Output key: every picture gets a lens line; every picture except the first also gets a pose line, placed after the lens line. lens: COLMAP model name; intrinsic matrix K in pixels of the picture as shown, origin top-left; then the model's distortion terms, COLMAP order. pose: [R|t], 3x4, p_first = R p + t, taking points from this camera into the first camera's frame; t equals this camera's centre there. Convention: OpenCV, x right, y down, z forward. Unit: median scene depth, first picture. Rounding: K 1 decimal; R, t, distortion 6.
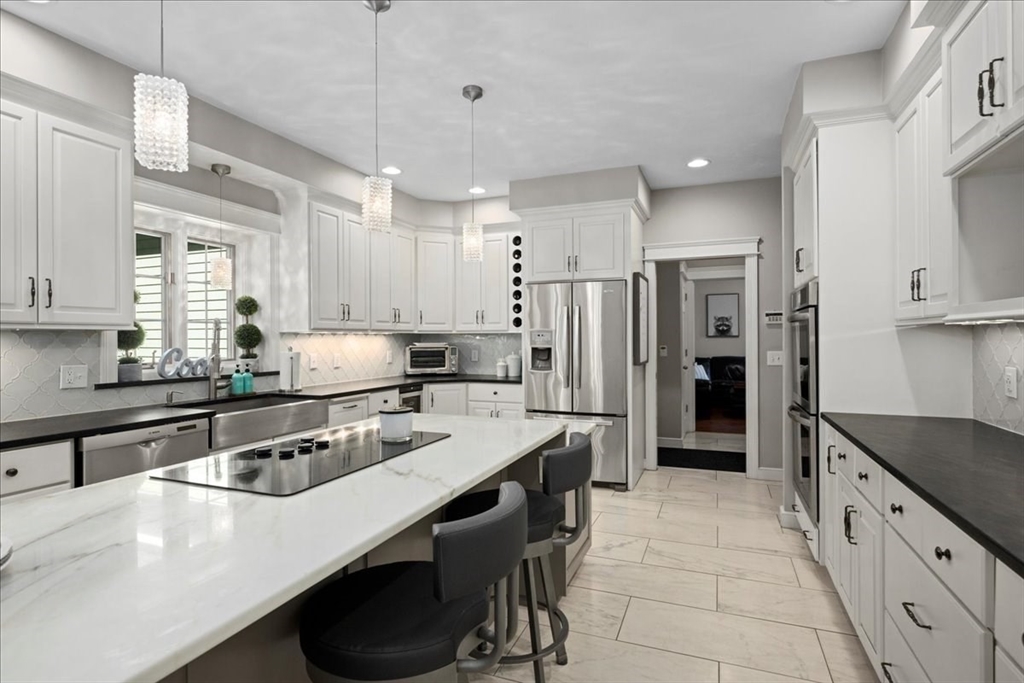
lens RADIAL K [[531.4, 0, 512.0], [0, 531.4, 341.5], [0, 0, 1]] dist [-0.003337, -0.000174]
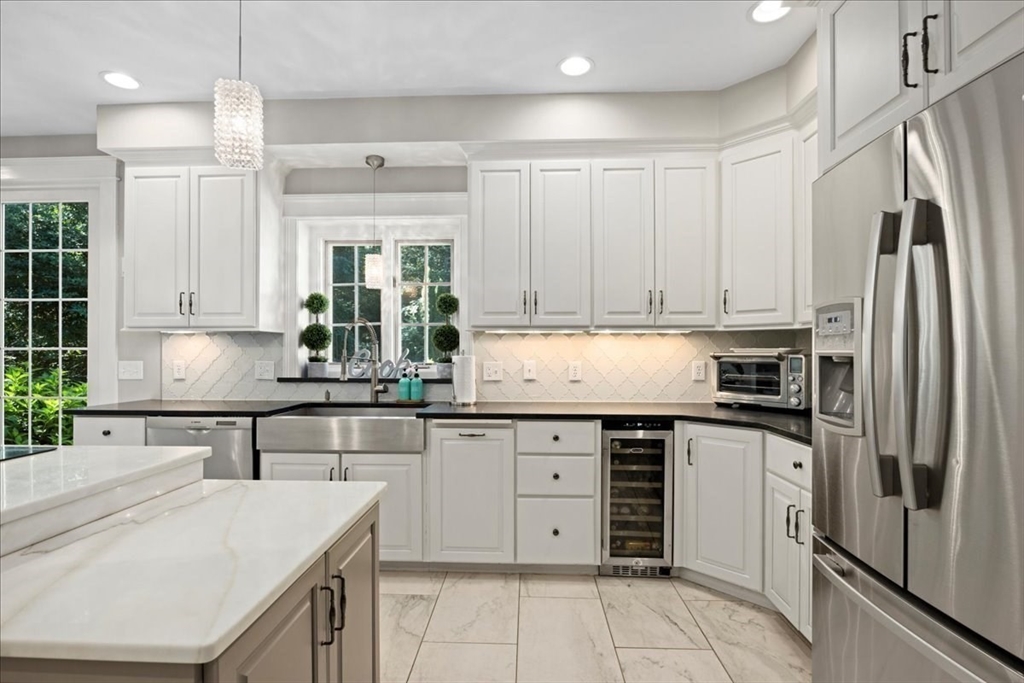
lens RADIAL K [[531.4, 0, 512.0], [0, 531.4, 341.5], [0, 0, 1]] dist [-0.003337, -0.000174]
pose [[0.325838, -0.010290, -0.945370, 0.340576], [-0.009086, 0.999861, -0.014014, 0.007582], [0.945382, 0.013156, 0.325699, 0.734895]]
